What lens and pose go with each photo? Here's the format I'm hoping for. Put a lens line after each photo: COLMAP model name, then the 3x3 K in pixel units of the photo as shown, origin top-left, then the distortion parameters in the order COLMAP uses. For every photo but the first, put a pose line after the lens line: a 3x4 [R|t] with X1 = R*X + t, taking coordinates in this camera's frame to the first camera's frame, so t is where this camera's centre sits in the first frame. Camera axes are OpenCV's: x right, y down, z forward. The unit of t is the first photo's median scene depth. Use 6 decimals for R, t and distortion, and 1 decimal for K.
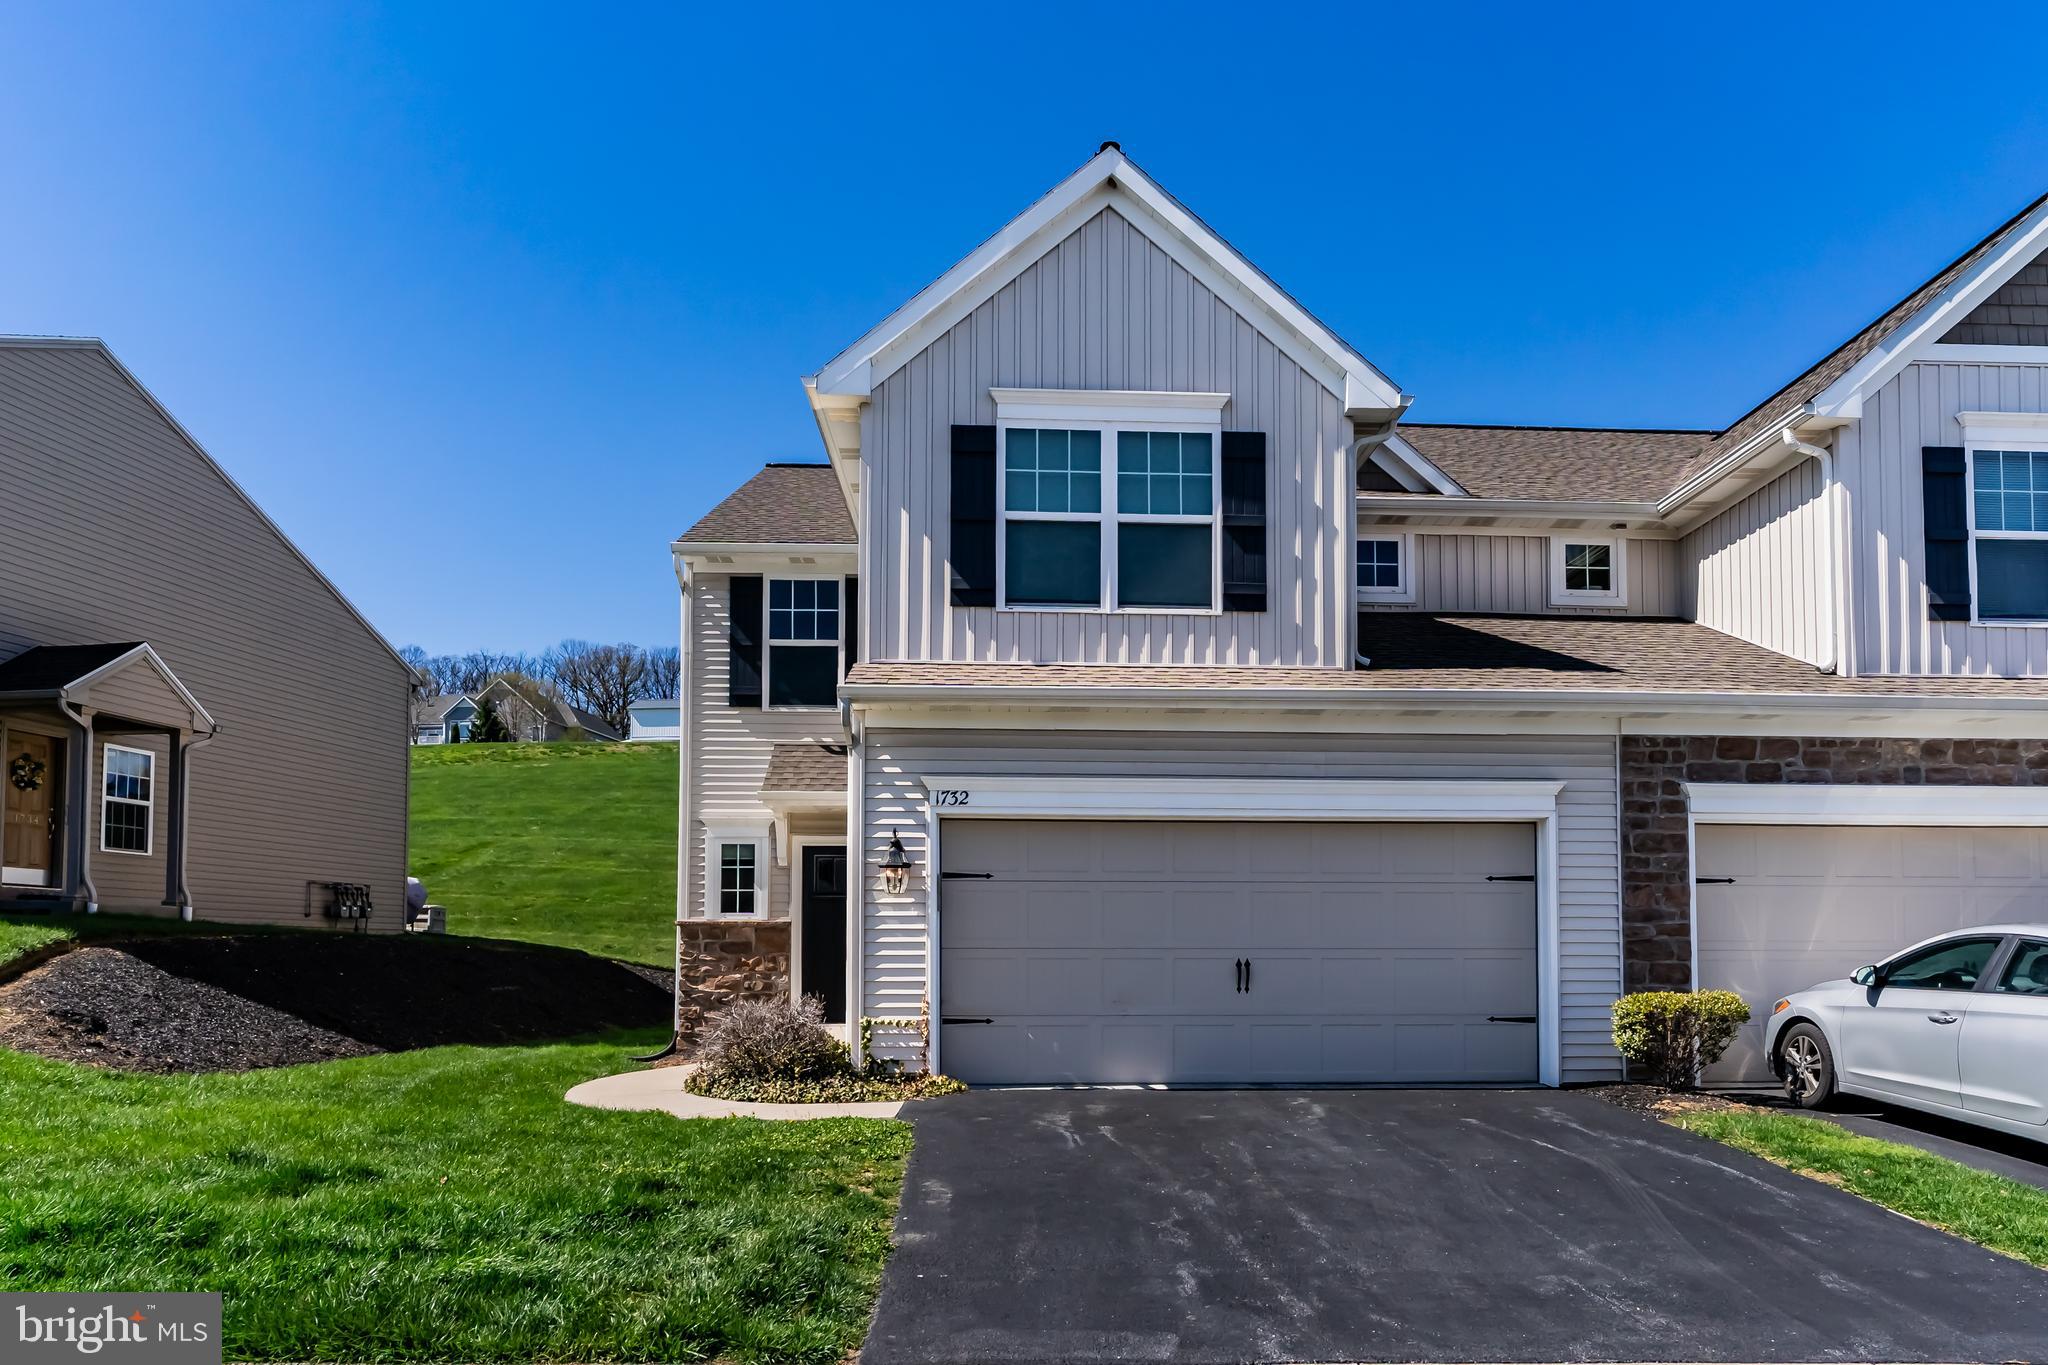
lens RADIAL K [[1421.1, 0, 1027.0], [0, 1421.1, 648.6], [0, 0, 1]] dist [-0.000445, 0.003465]
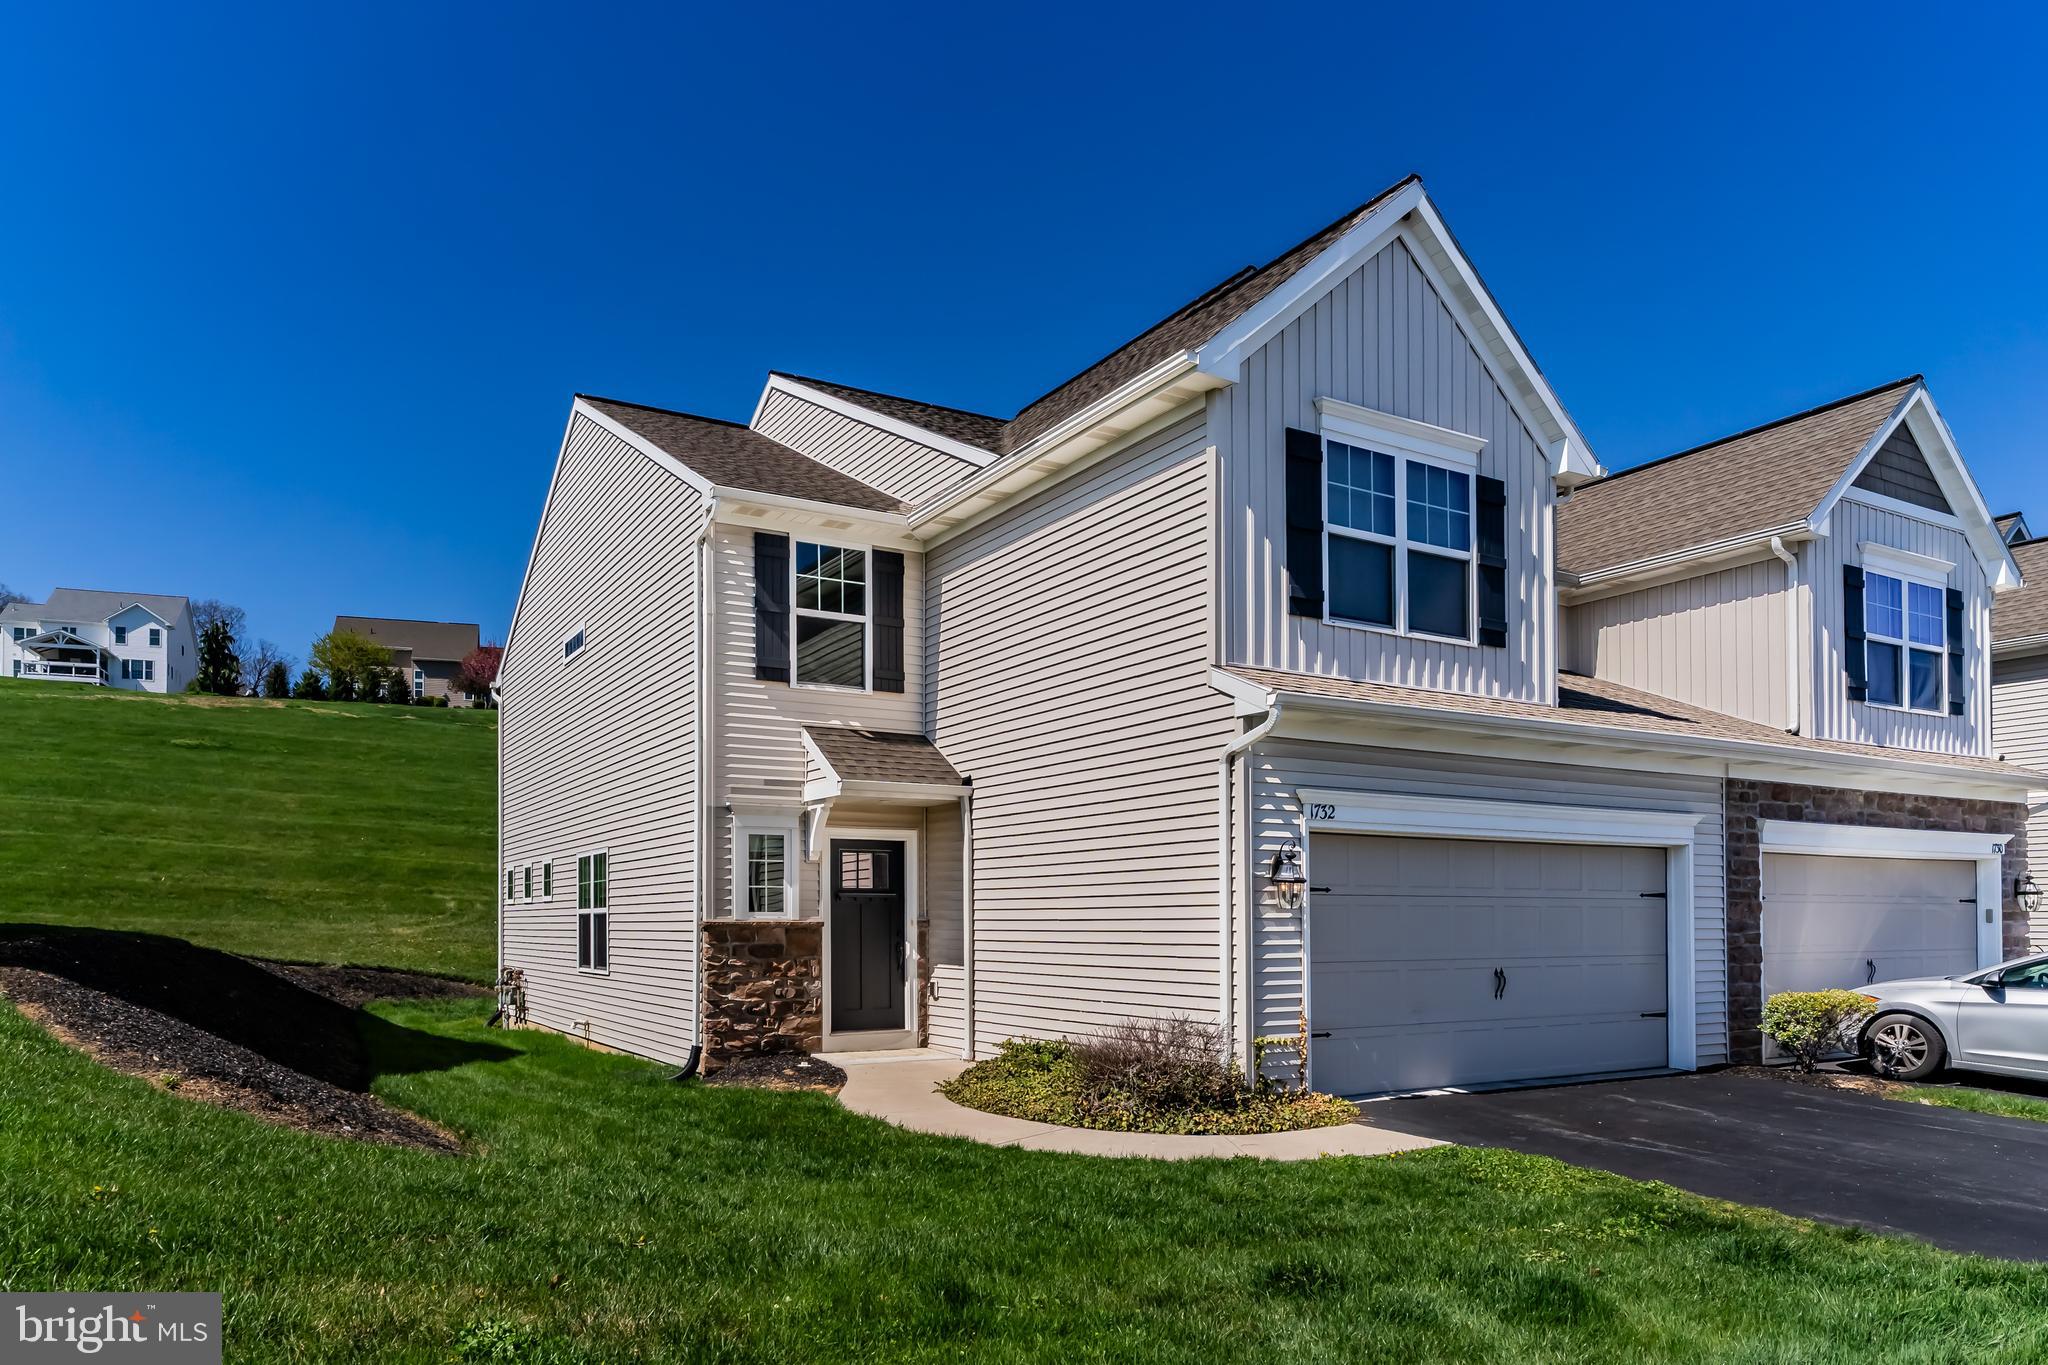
lens RADIAL K [[1353.0, 0, 1024.0], [0, 1353.0, 682.5], [0, 0, 1]] dist [0.000831, -0.002373]
pose [[0.887043, 0.079123, 0.454857, -0.624752], [-0.095950, 0.995288, 0.013985, 0.021154], [-0.451607, -0.056049, 0.890455, 0.245706]]
